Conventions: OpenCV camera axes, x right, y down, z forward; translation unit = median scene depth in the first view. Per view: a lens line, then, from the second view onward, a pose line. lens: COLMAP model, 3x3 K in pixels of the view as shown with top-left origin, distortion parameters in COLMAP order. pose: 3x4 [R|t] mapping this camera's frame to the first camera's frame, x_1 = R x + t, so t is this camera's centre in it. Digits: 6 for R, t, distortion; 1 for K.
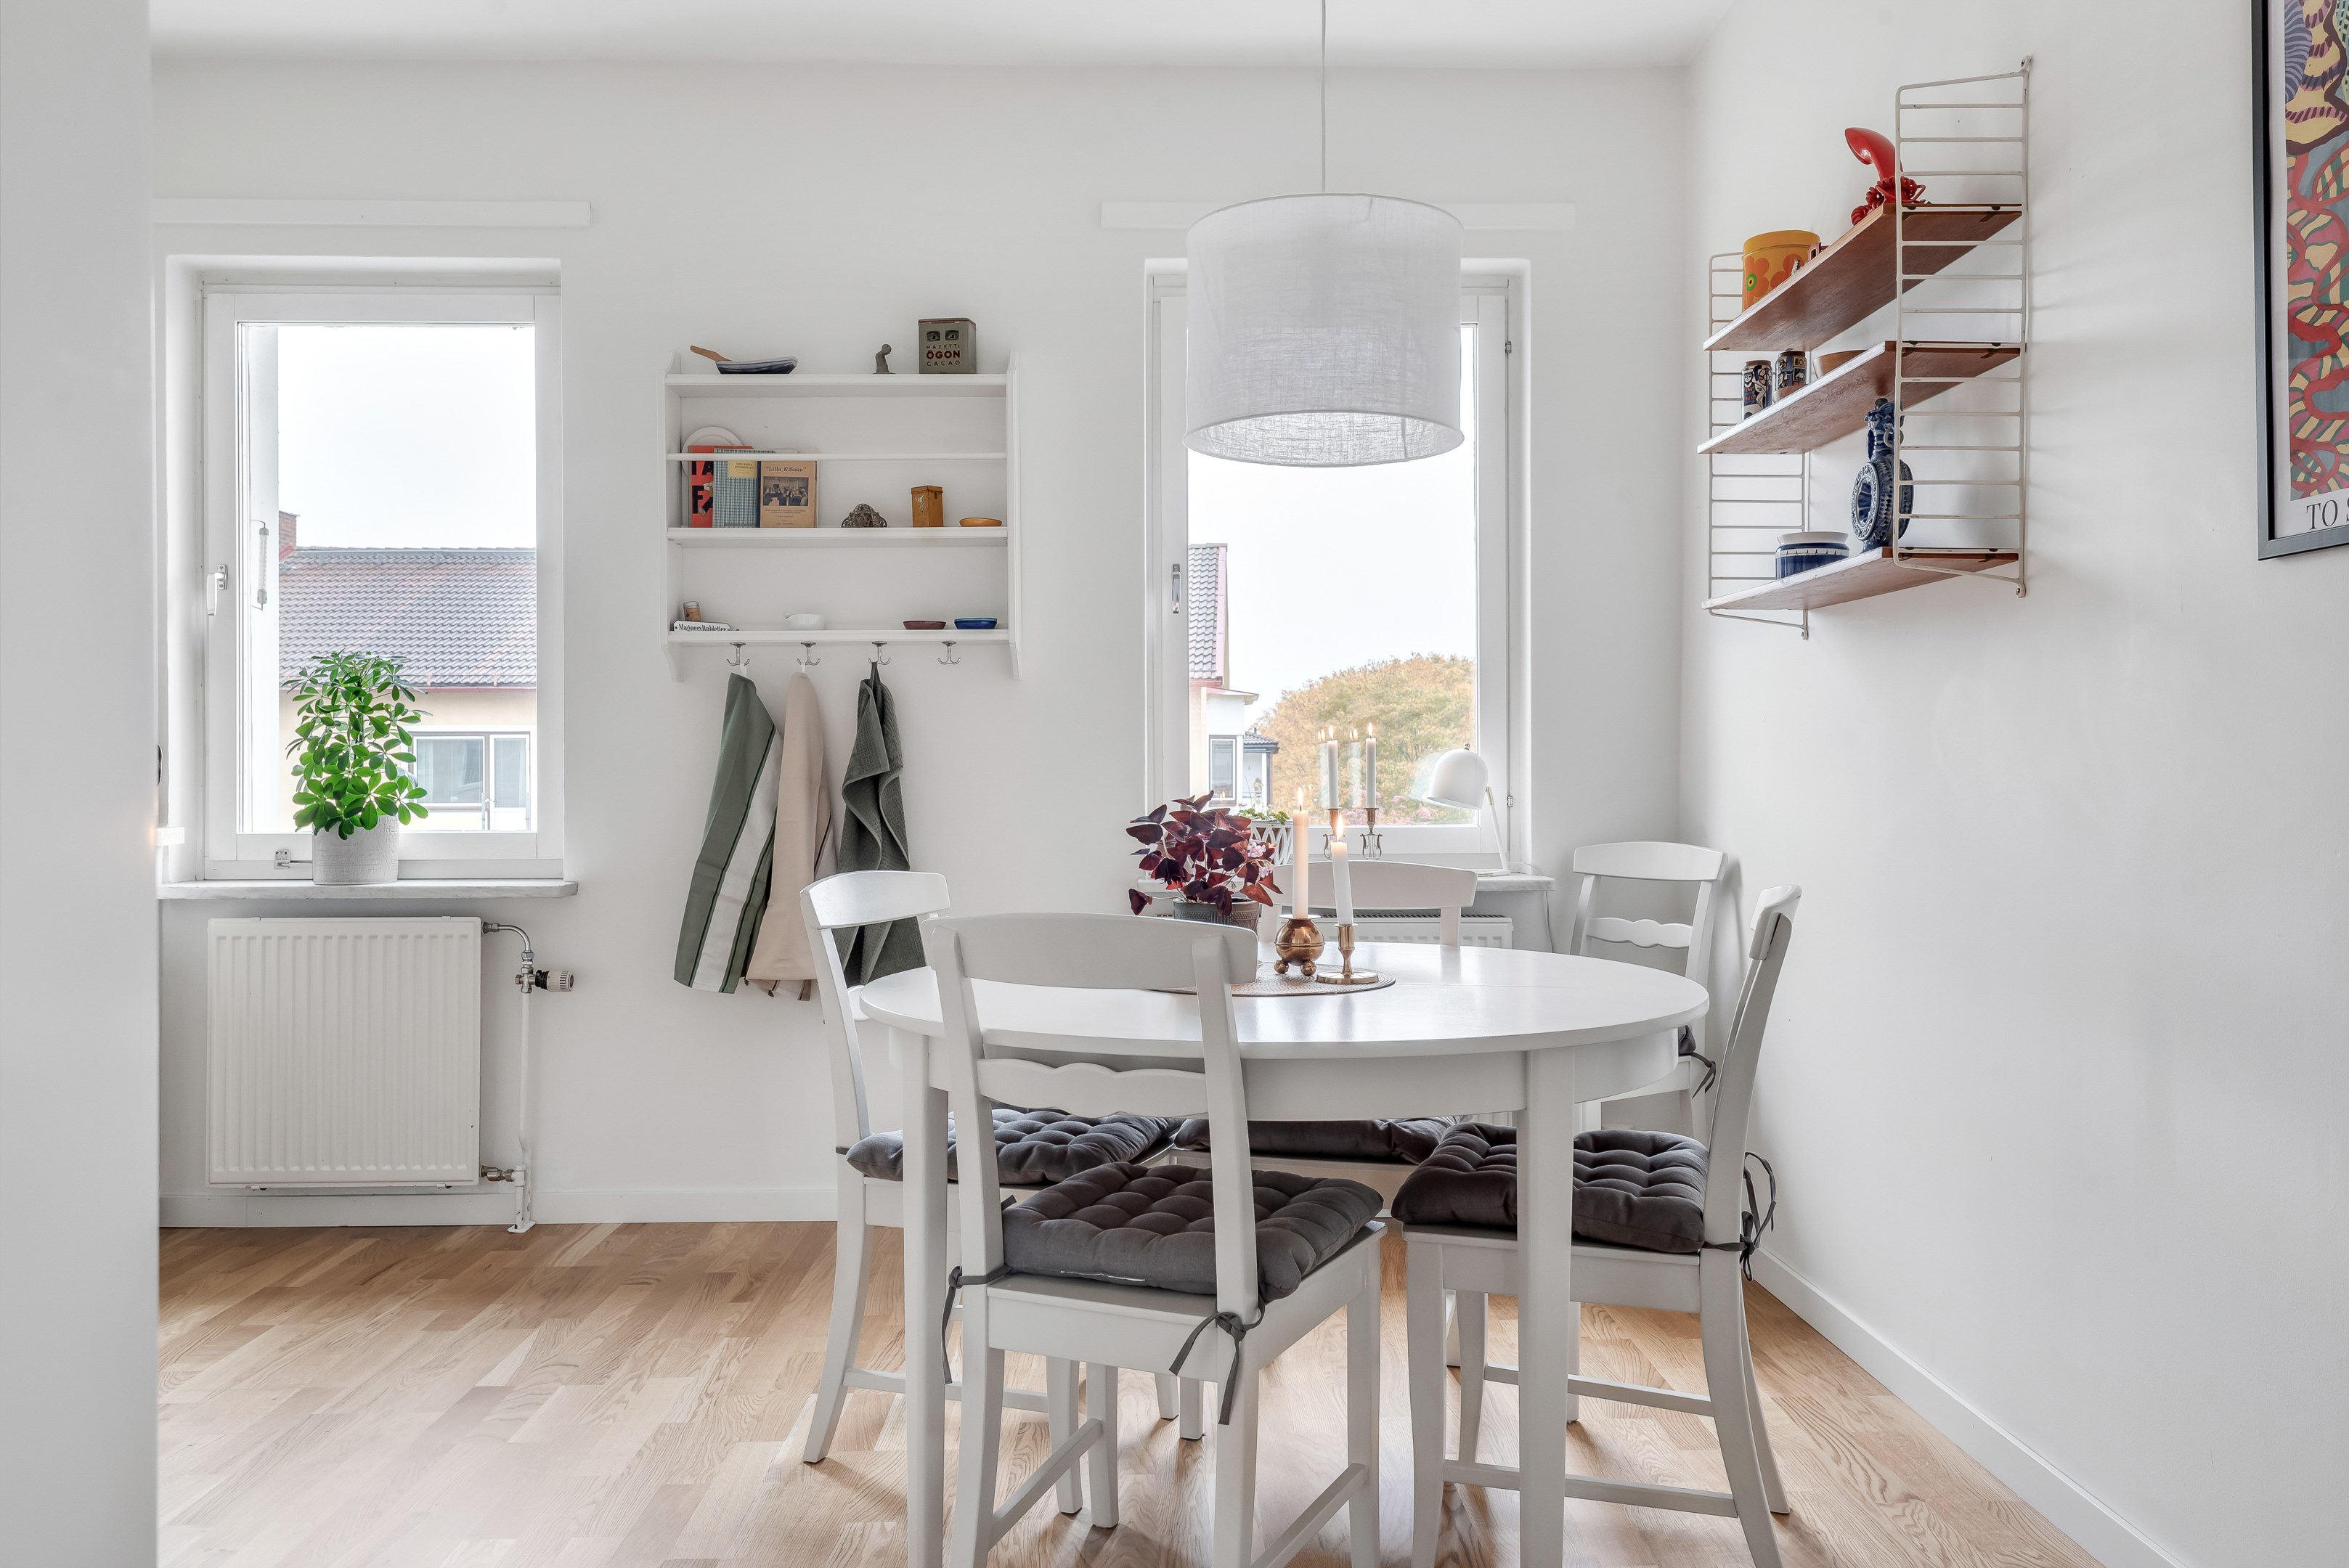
lens RADIAL K [[1730.3, 0, 1174.5], [0, 1730.3, 784.0], [0, 0, 1]] dist [0.022668, -0.001777]
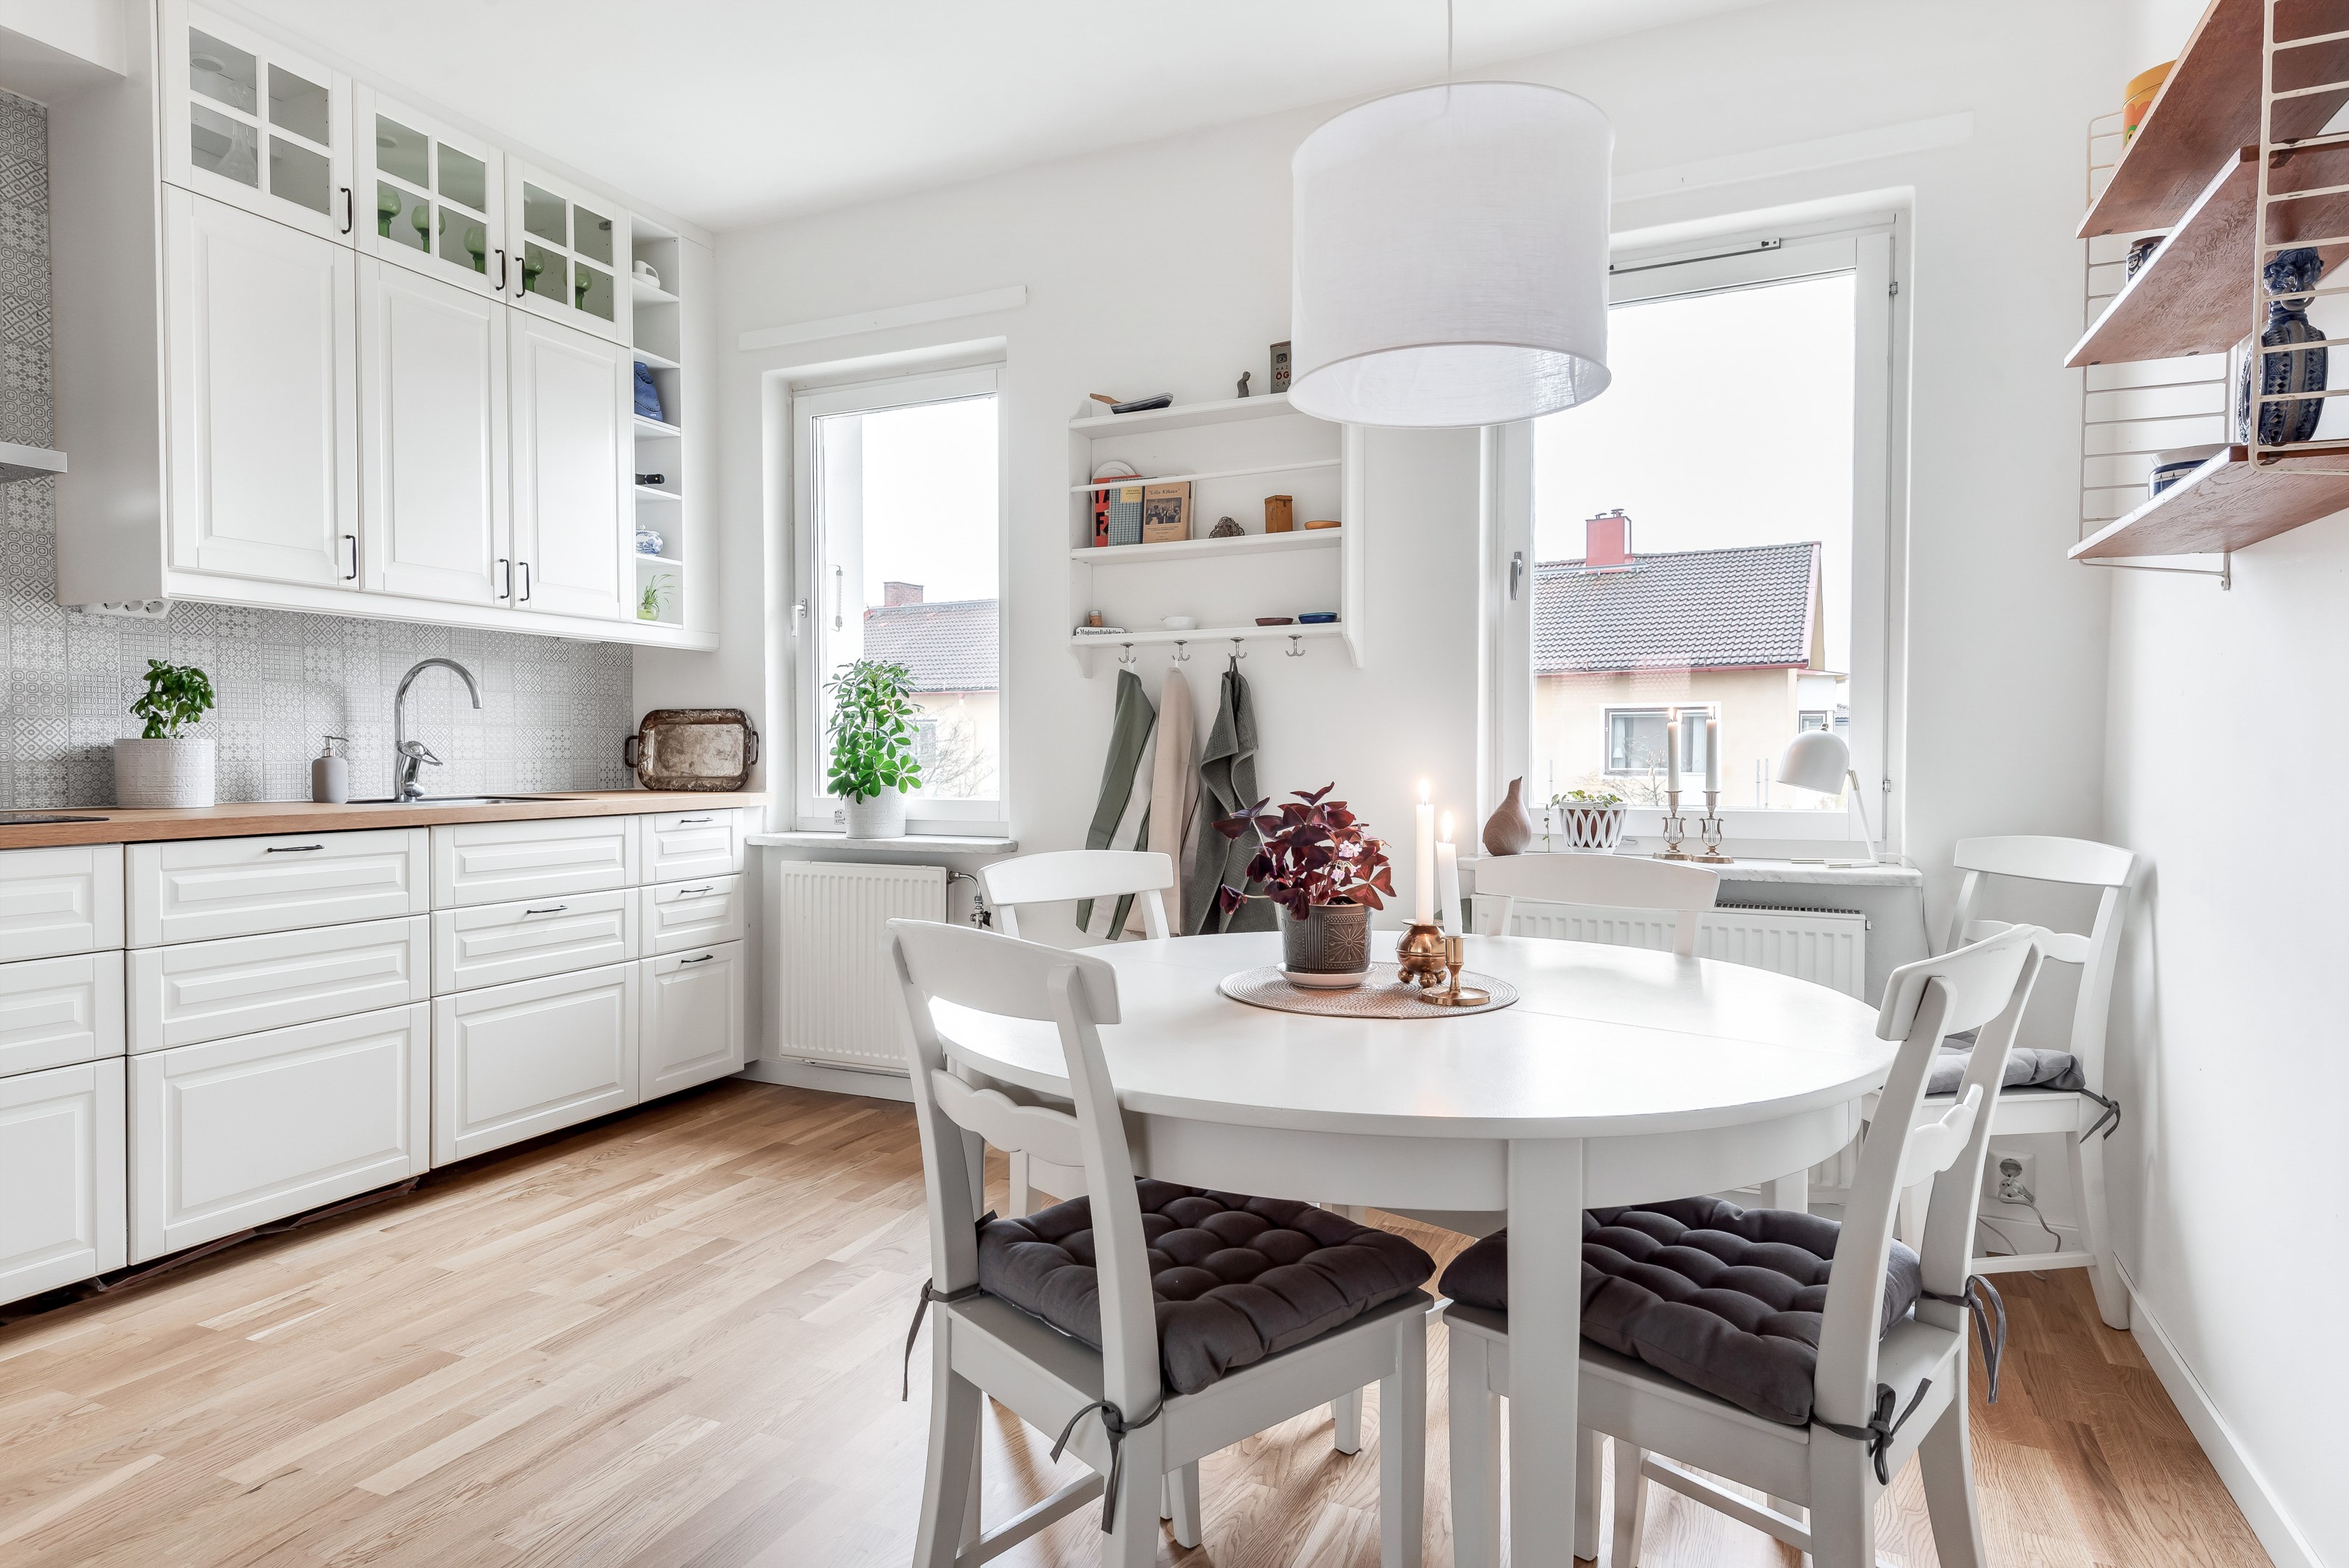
lens RADIAL K [[1308.4, 0, 1174.5], [0, 1308.4, 784.0], [0, 0, 1]] dist [0.039018, -0.025860]
pose [[0.900655, 0.012245, -0.434362, 0.164884], [-0.001347, 0.999677, 0.025388, -0.008680], [0.434532, -0.022280, 0.900381, 0.211841]]
